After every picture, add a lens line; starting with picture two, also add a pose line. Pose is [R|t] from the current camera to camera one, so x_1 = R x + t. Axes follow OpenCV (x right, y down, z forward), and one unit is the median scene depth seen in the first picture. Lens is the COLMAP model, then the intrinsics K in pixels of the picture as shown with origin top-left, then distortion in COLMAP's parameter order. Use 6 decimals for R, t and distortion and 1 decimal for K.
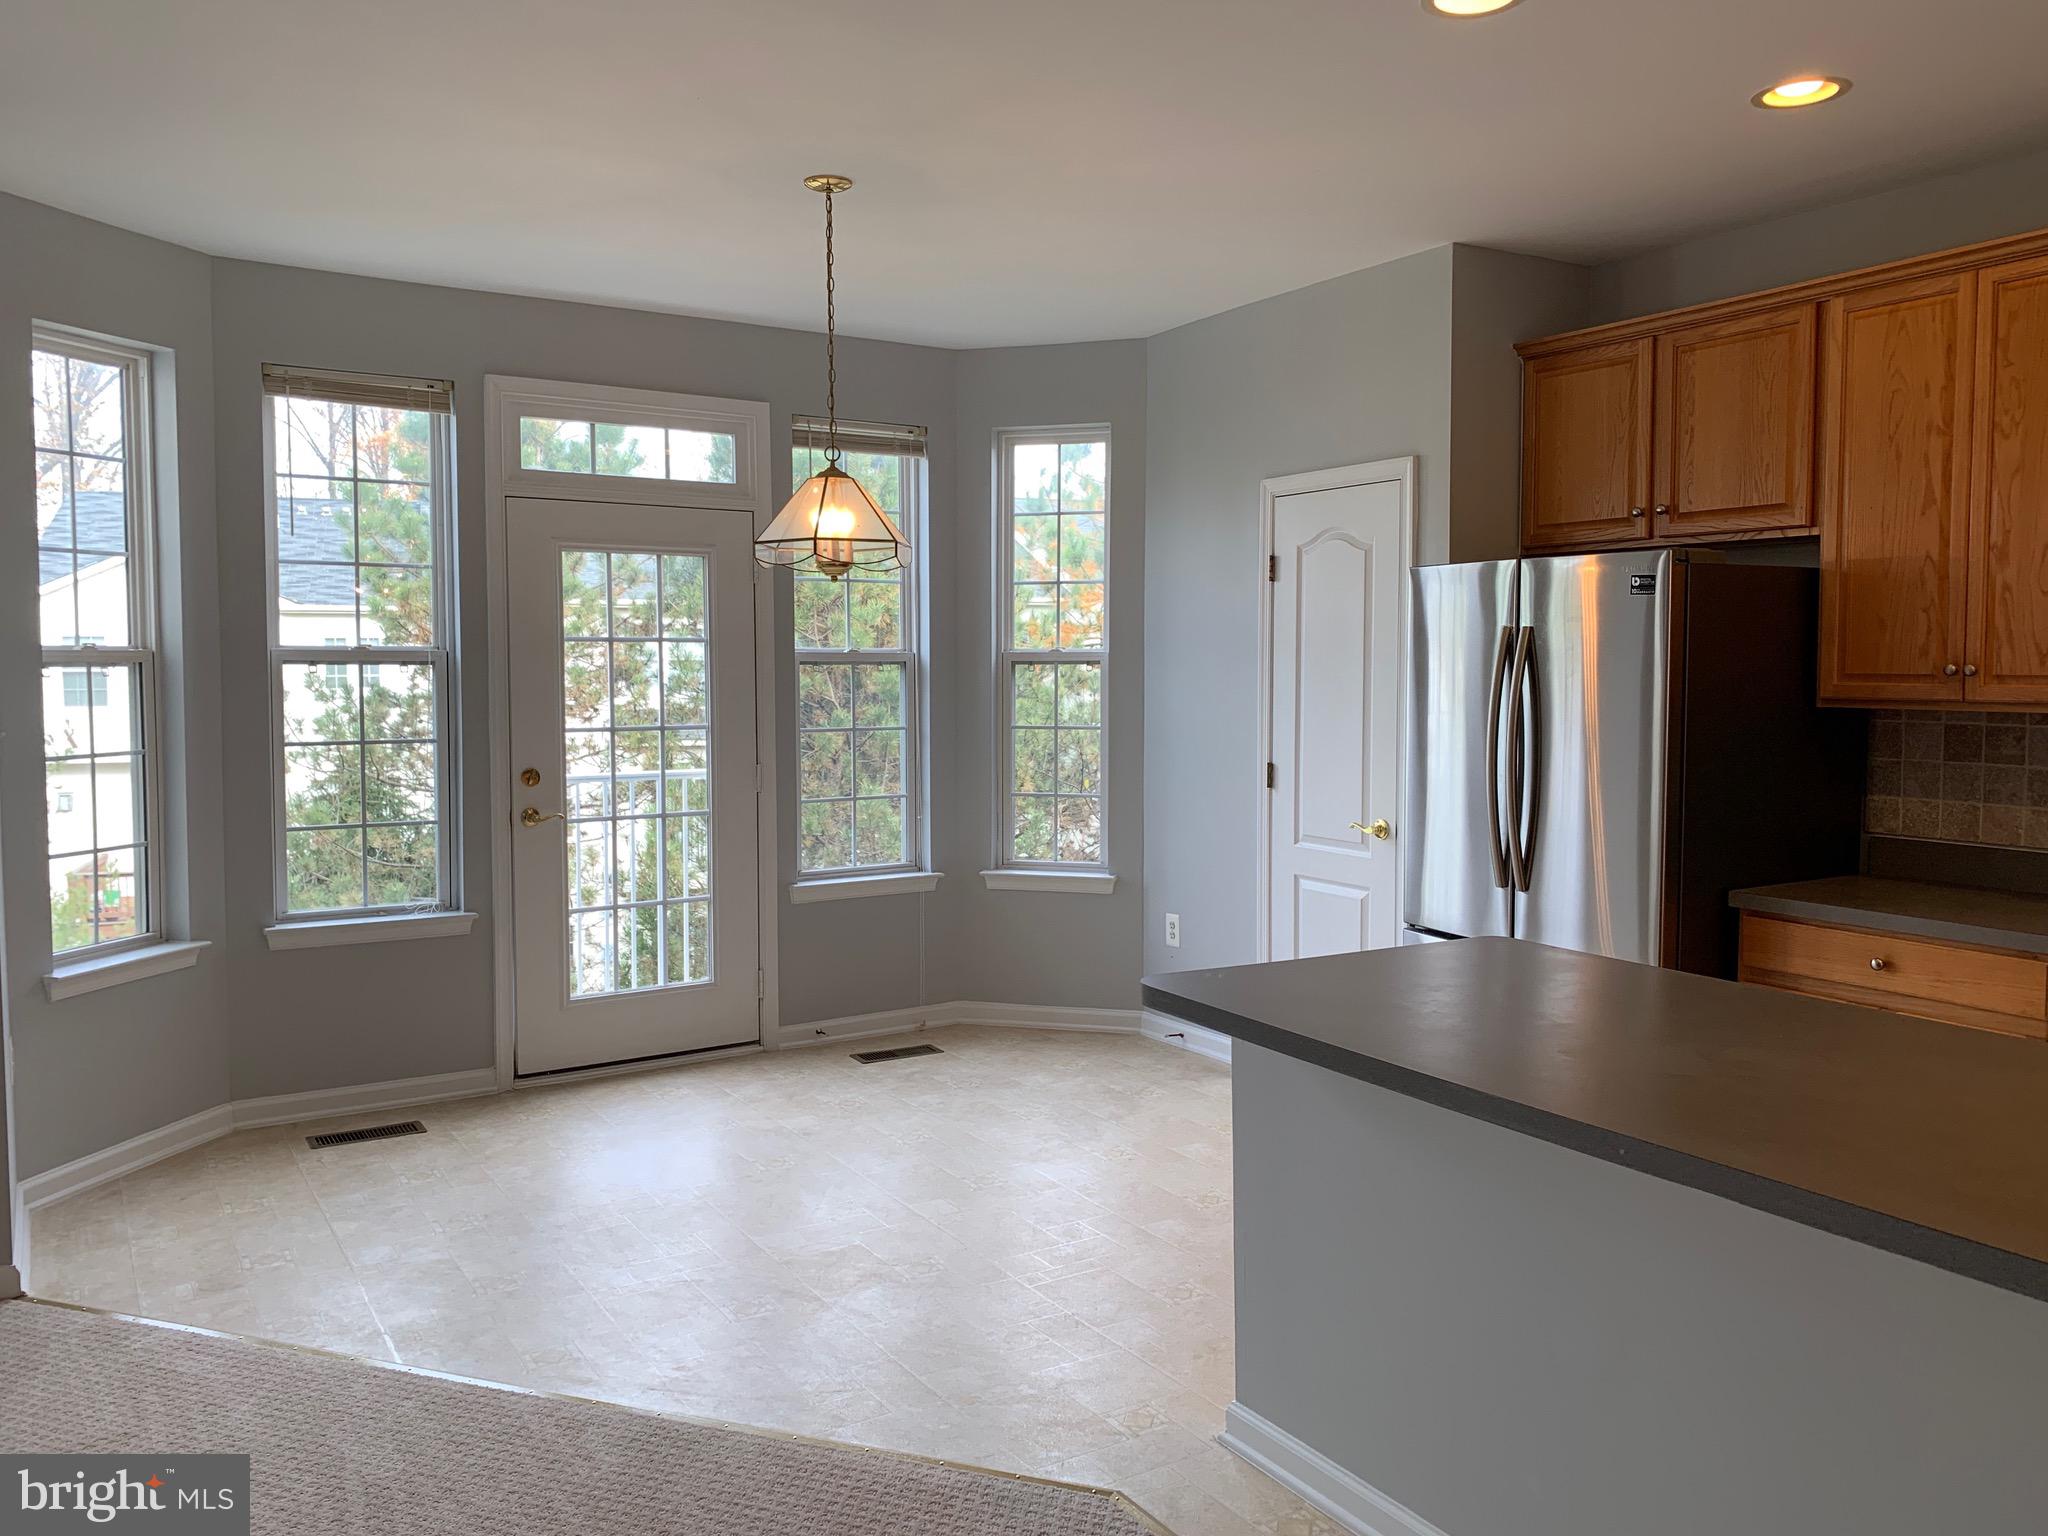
lens RADIAL K [[1567.4, 0, 1029.4], [0, 1567.4, 753.2], [0, 0, 1]] dist [0.041422, -0.063379]
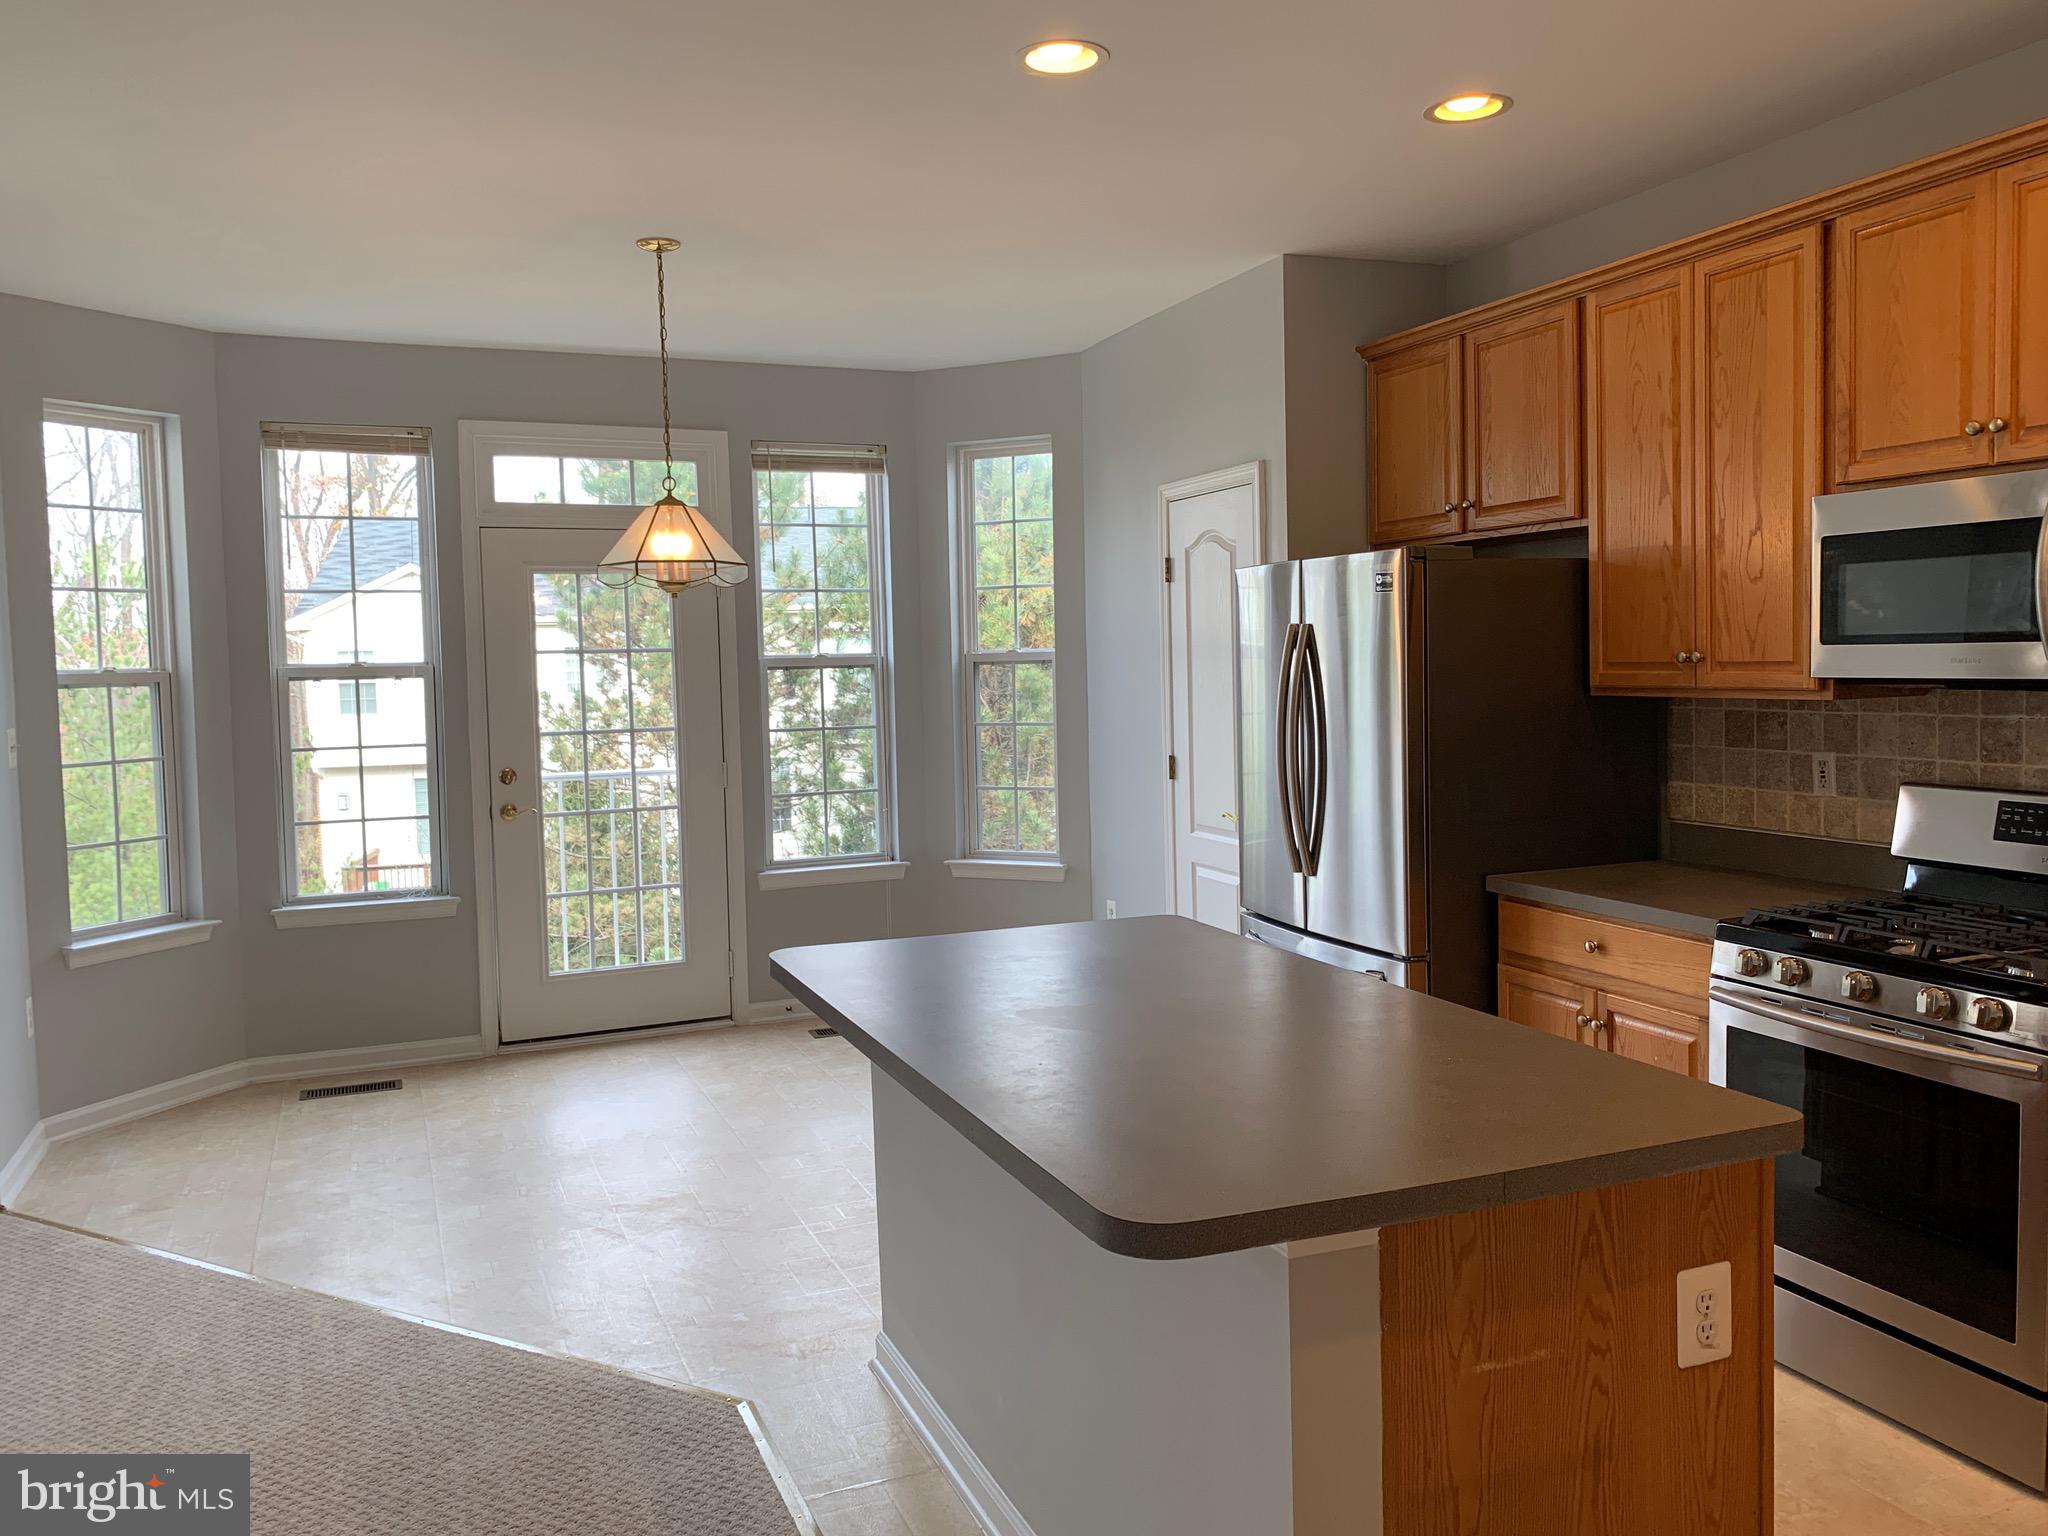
lens RADIAL K [[1567.4, 0, 1029.4], [0, 1567.4, 753.2], [0, 0, 1]] dist [0.041422, -0.063379]
pose [[0.986398, -0.012756, -0.163879, 0.284155], [0.013456, 0.999904, 0.003164, -0.000156], [0.163823, -0.005326, 0.986475, -0.055557]]
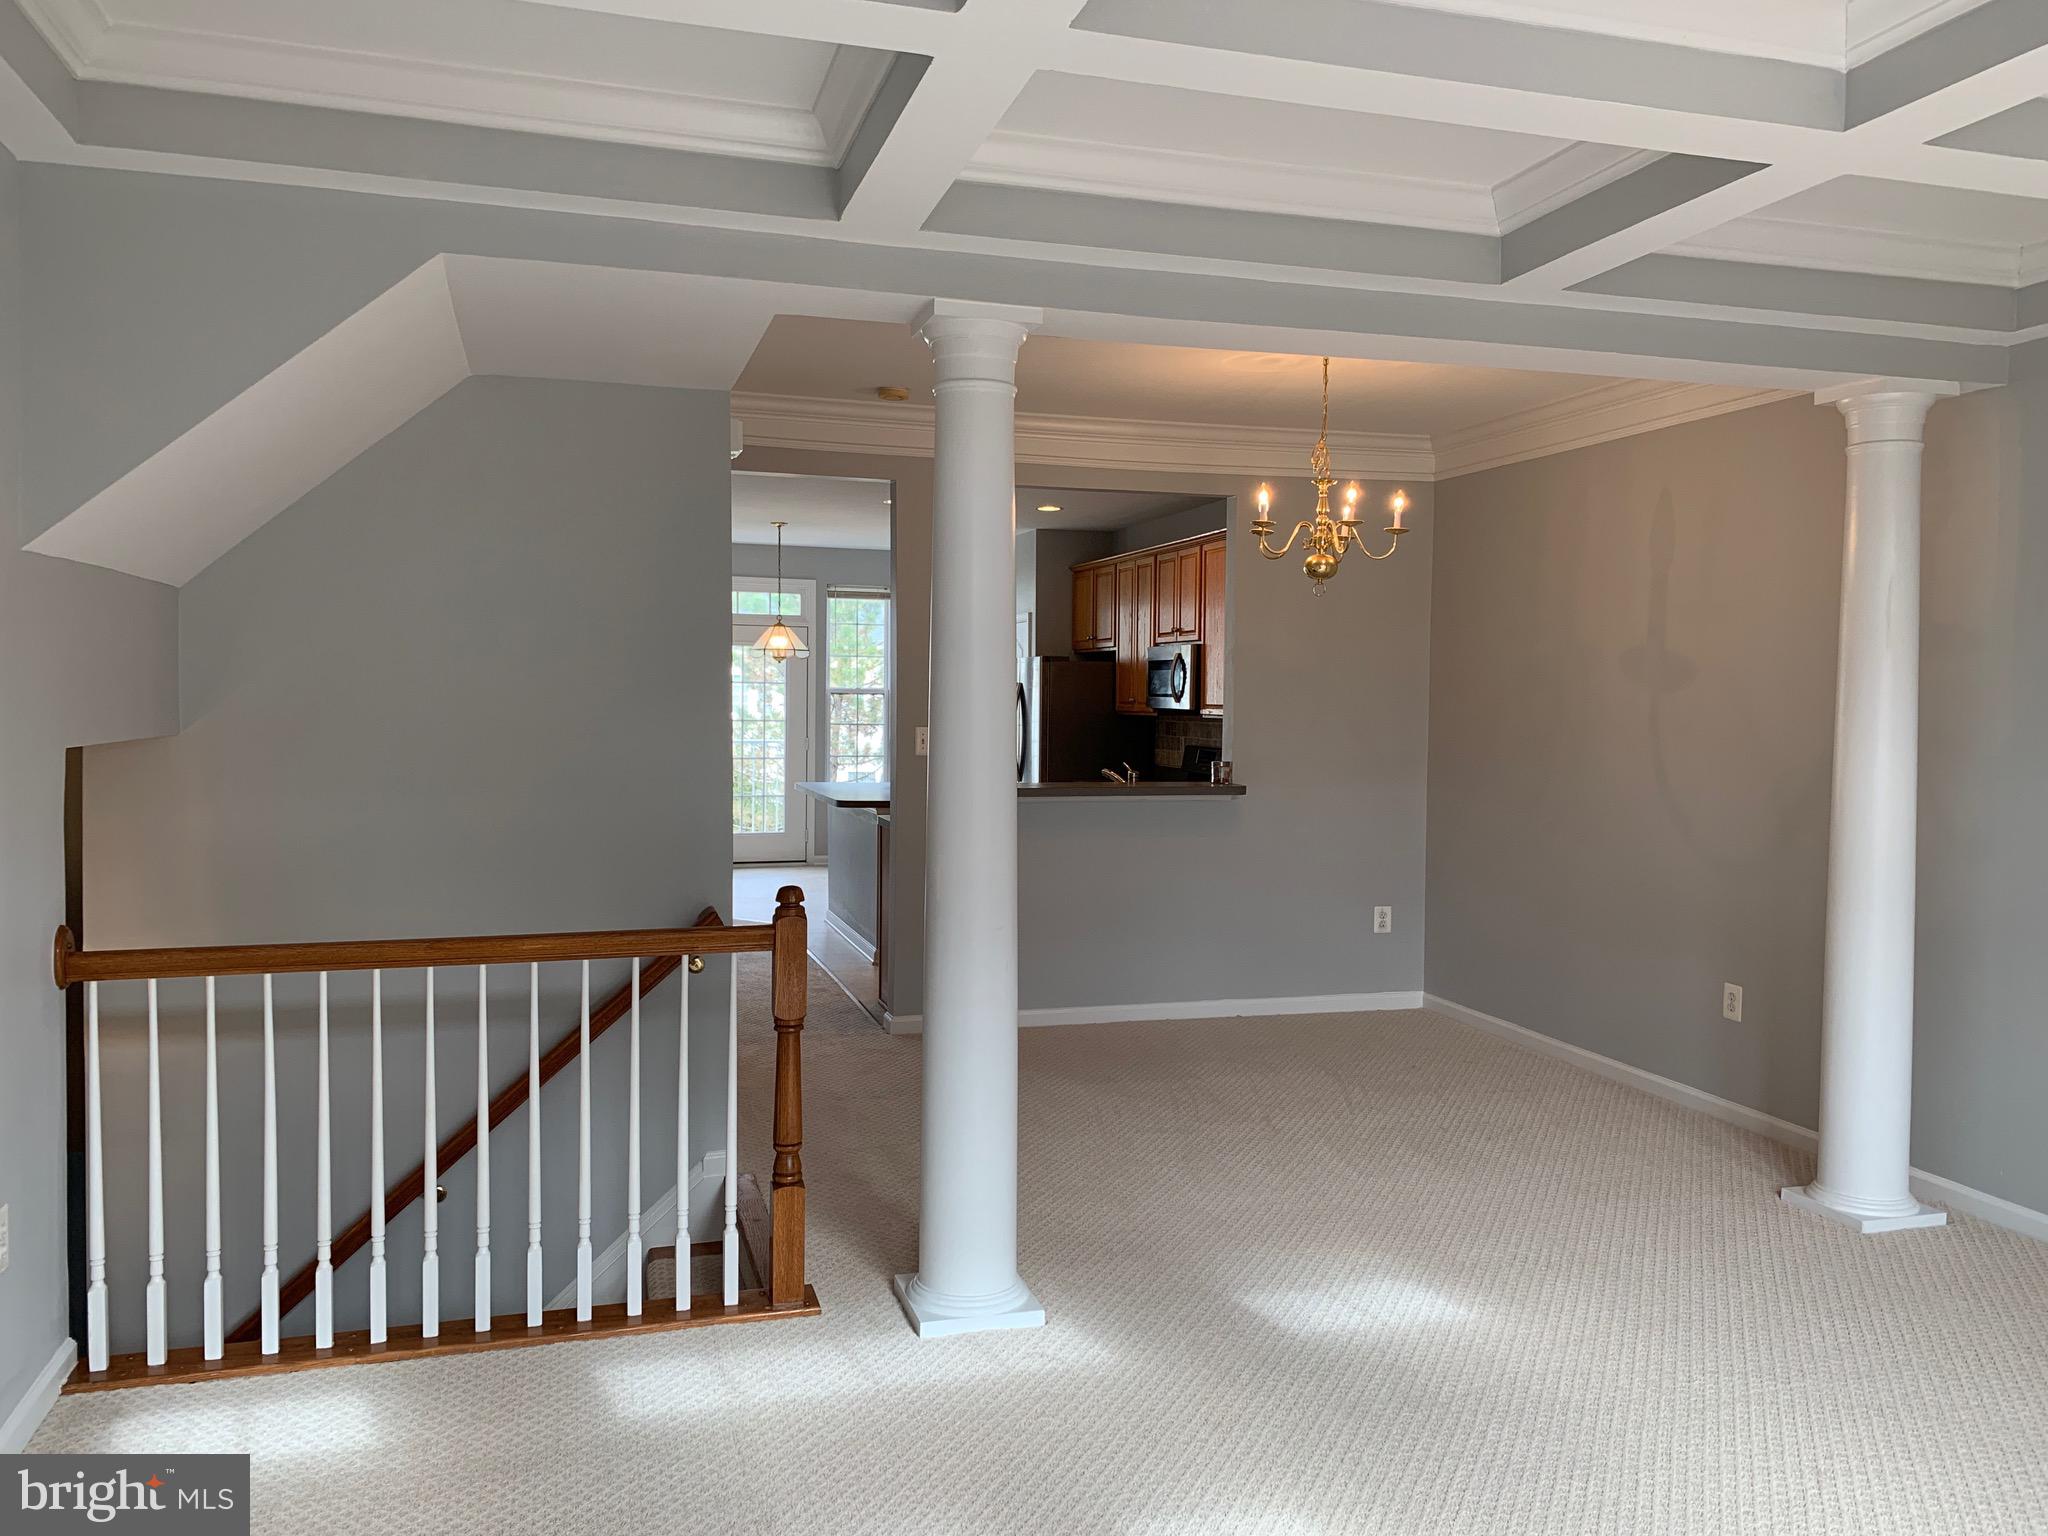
lens RADIAL K [[1567.4, 0, 1029.4], [0, 1567.4, 753.2], [0, 0, 1]] dist [0.041422, -0.063379]
pose [[0.965775, 0.023777, -0.258290, 0.954178], [-0.030089, 0.999337, -0.020513, 0.086633], [0.257631, 0.027582, 0.965850, -1.458469]]
